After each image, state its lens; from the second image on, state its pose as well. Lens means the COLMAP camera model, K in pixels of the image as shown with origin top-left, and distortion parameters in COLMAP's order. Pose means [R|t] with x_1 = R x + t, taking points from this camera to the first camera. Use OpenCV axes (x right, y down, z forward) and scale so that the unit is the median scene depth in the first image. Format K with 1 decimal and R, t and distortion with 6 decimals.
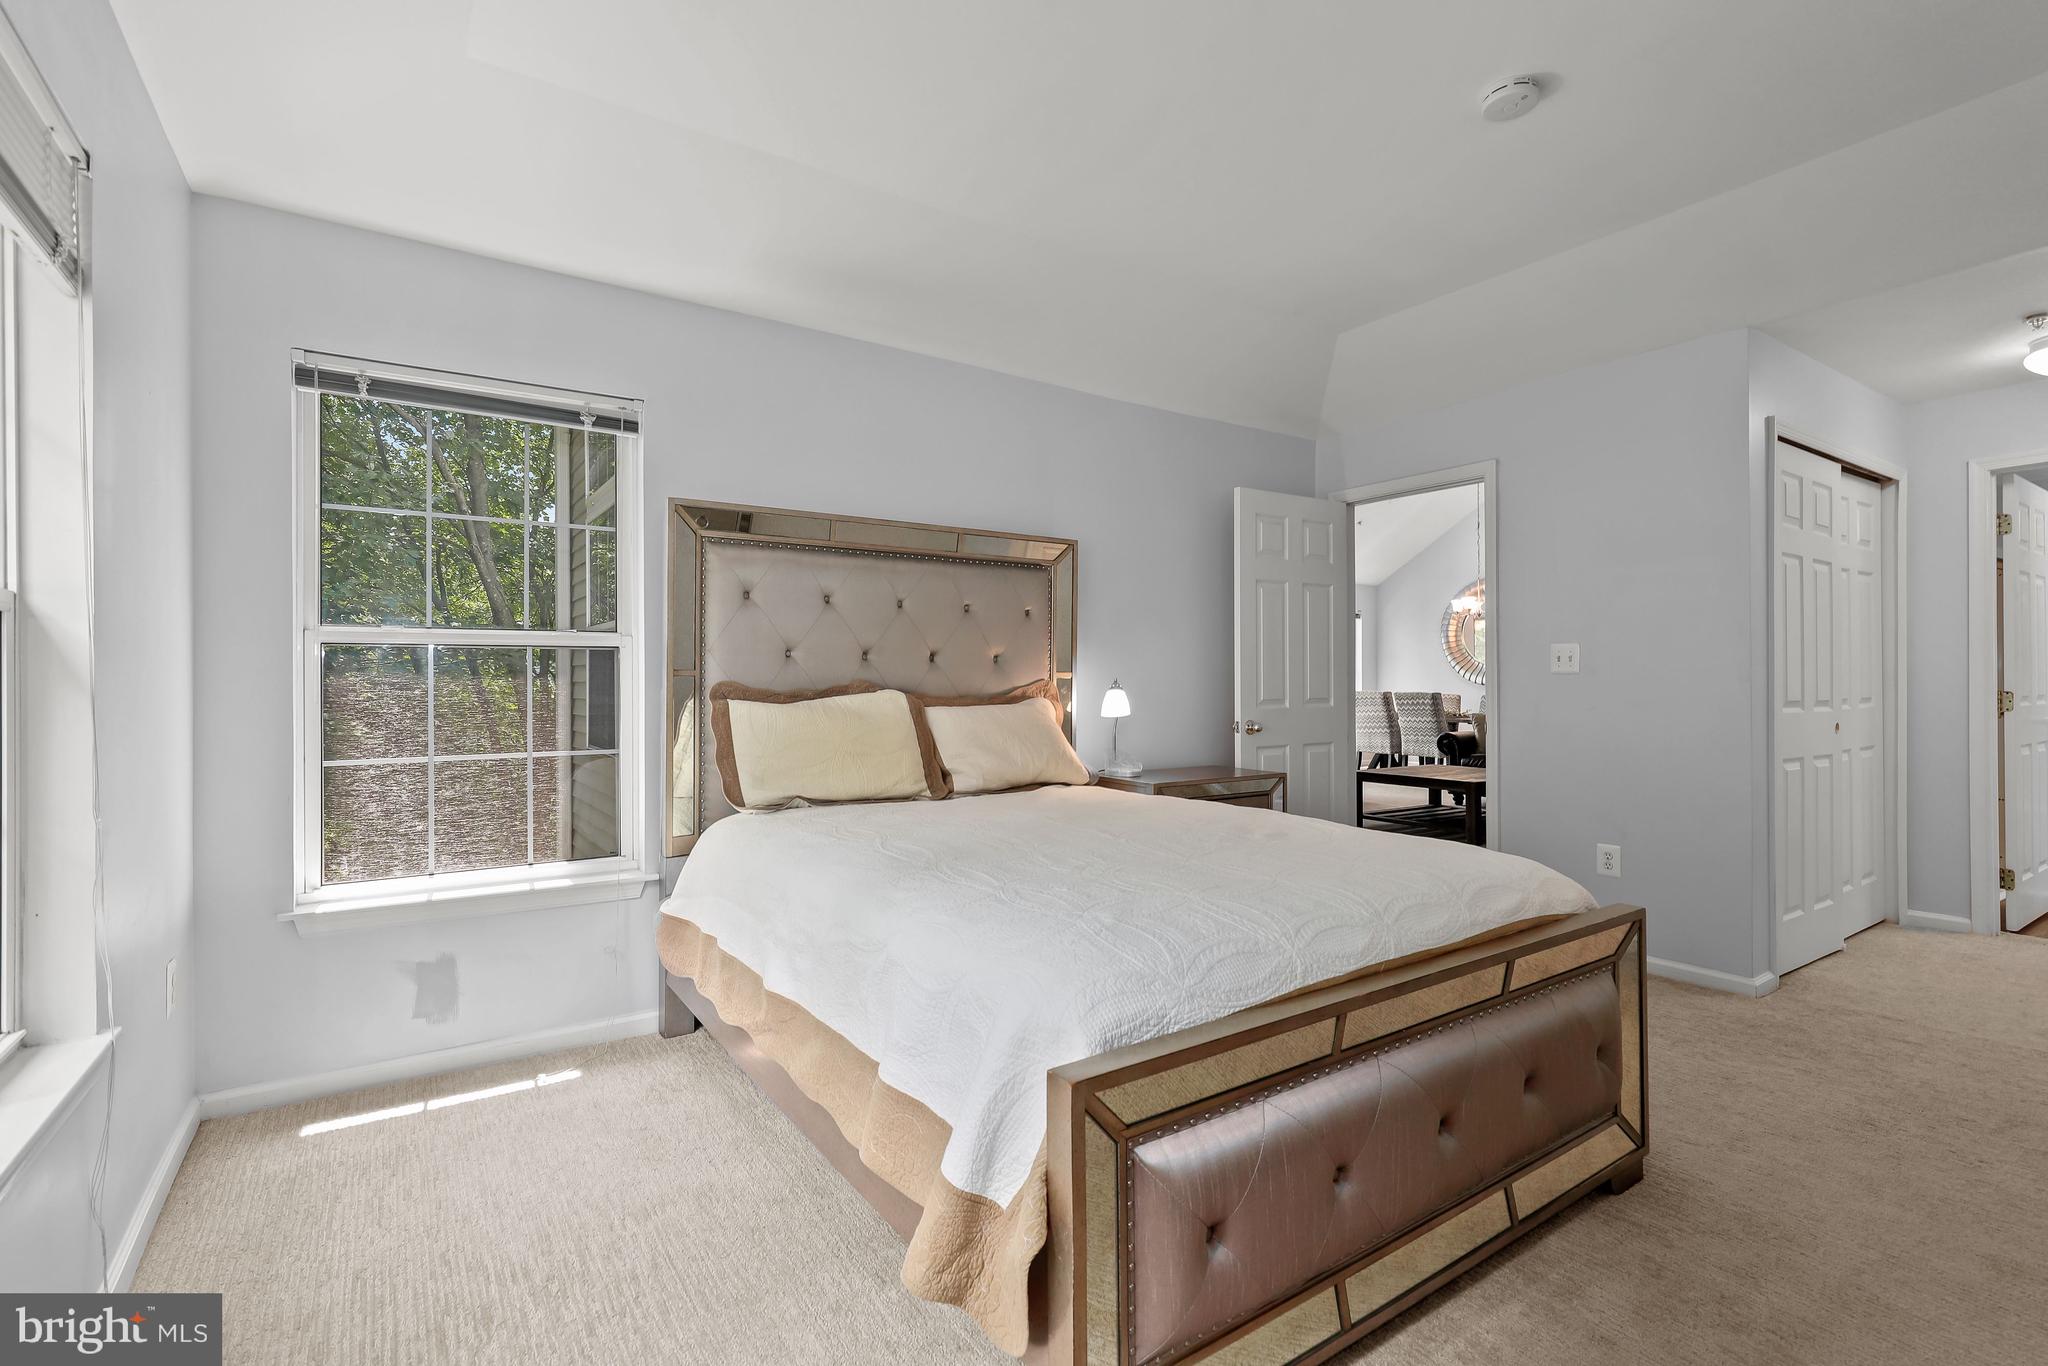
lens RADIAL K [[942.9, 0, 1029.3], [0, 942.9, 678.8], [0, 0, 1]] dist [0.002743, -0.000303]
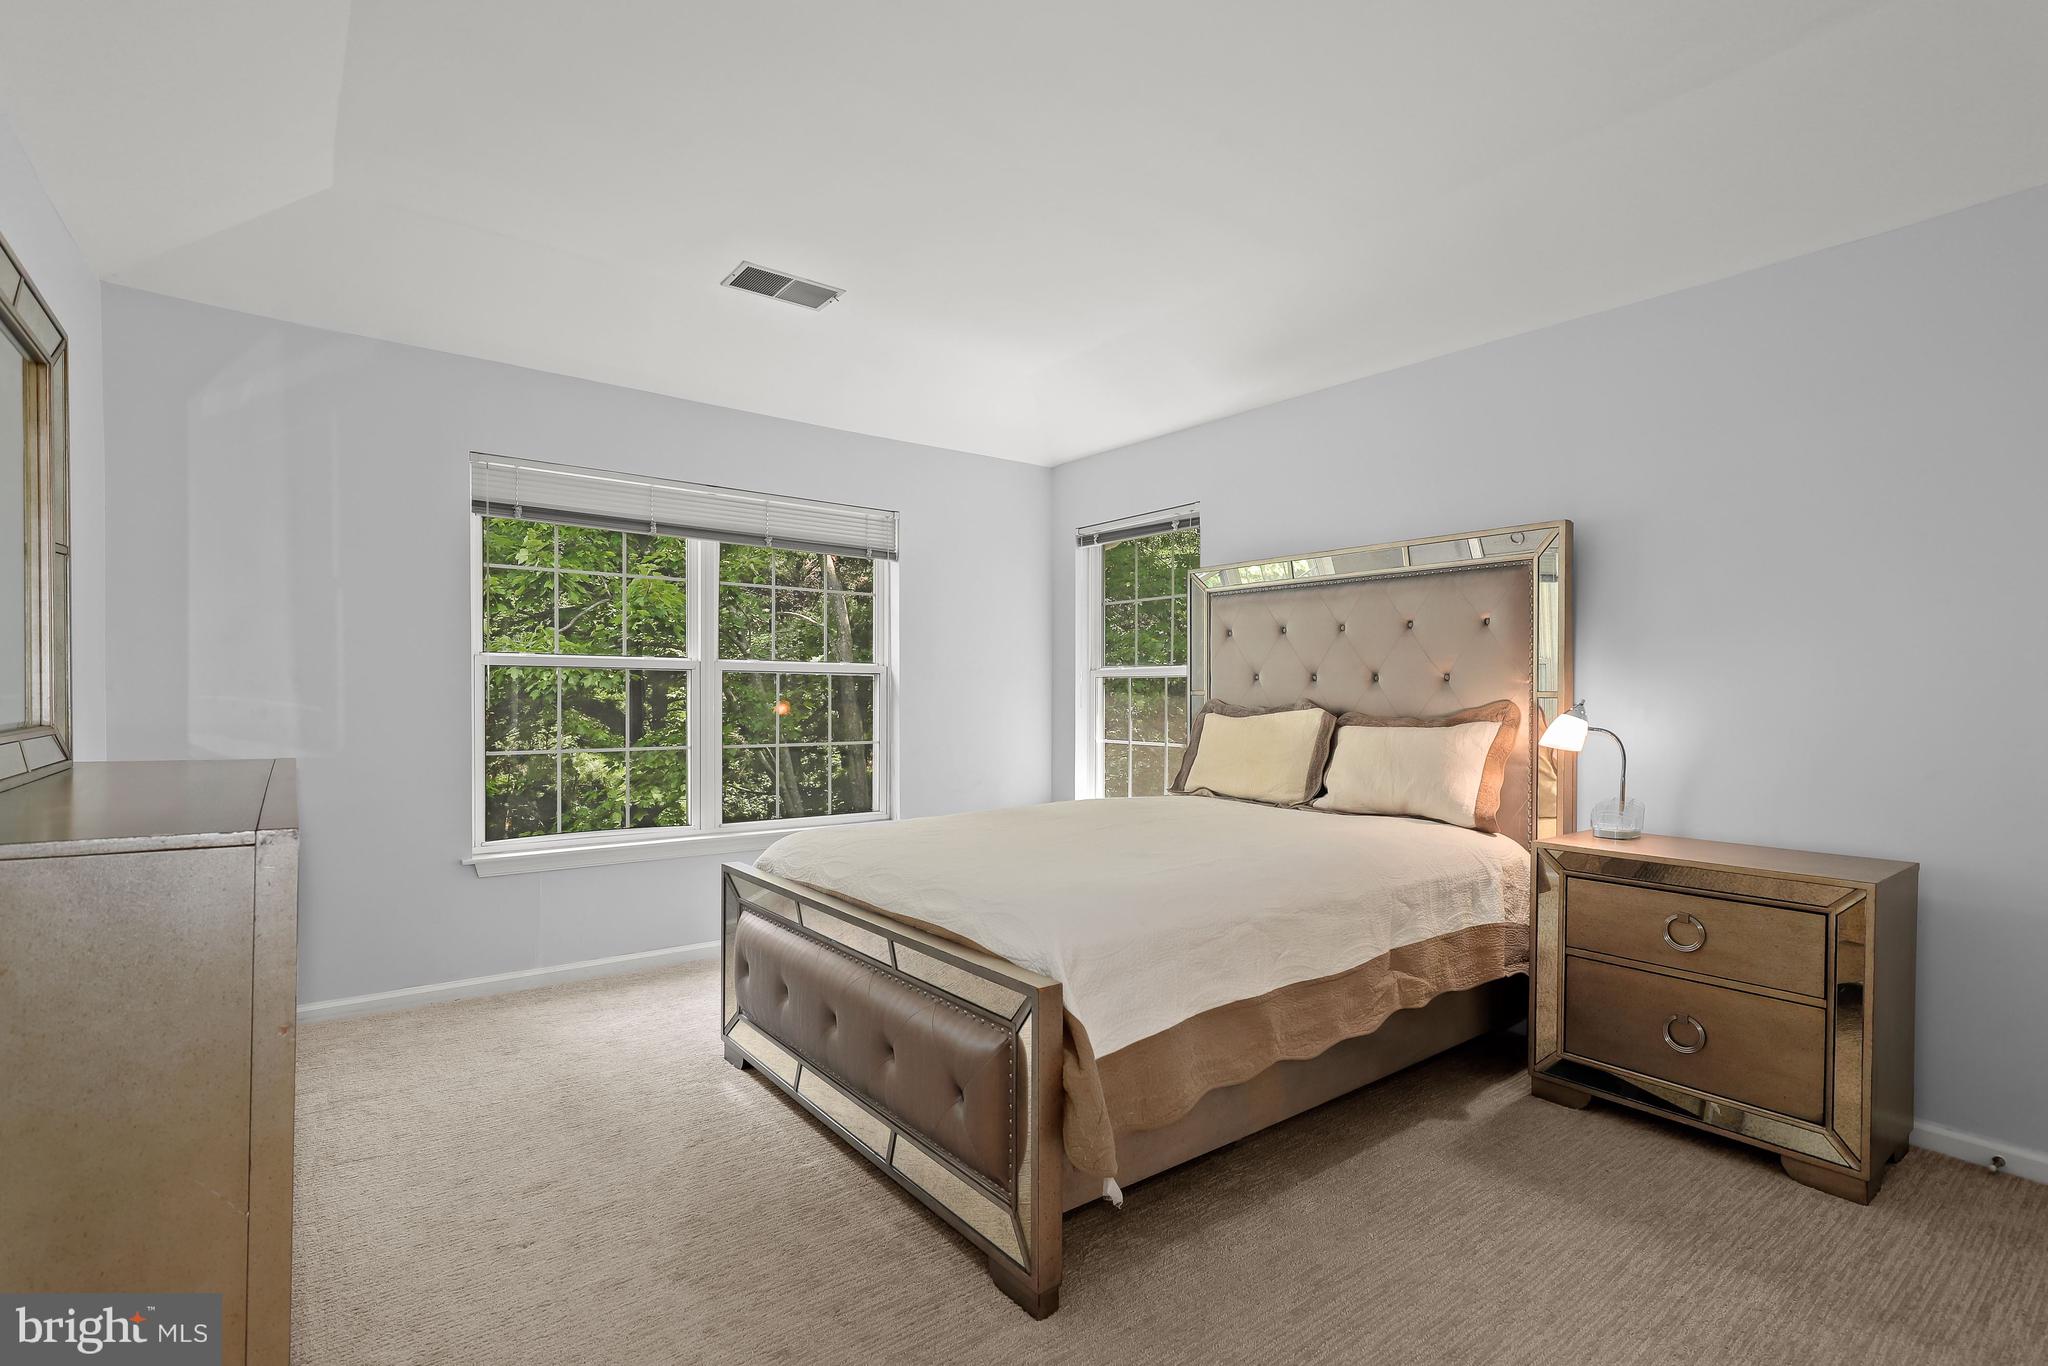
lens RADIAL K [[956.0, 0, 1032.6], [0, 956.0, 696.5], [0, 0, 1]] dist [-0.000070, 0.000069]
pose [[0.065745, 0.004044, -0.997828, 0.976882], [-0.002250, 0.999990, 0.003905, -0.005859], [0.997834, 0.001989, 0.065753, 0.627525]]
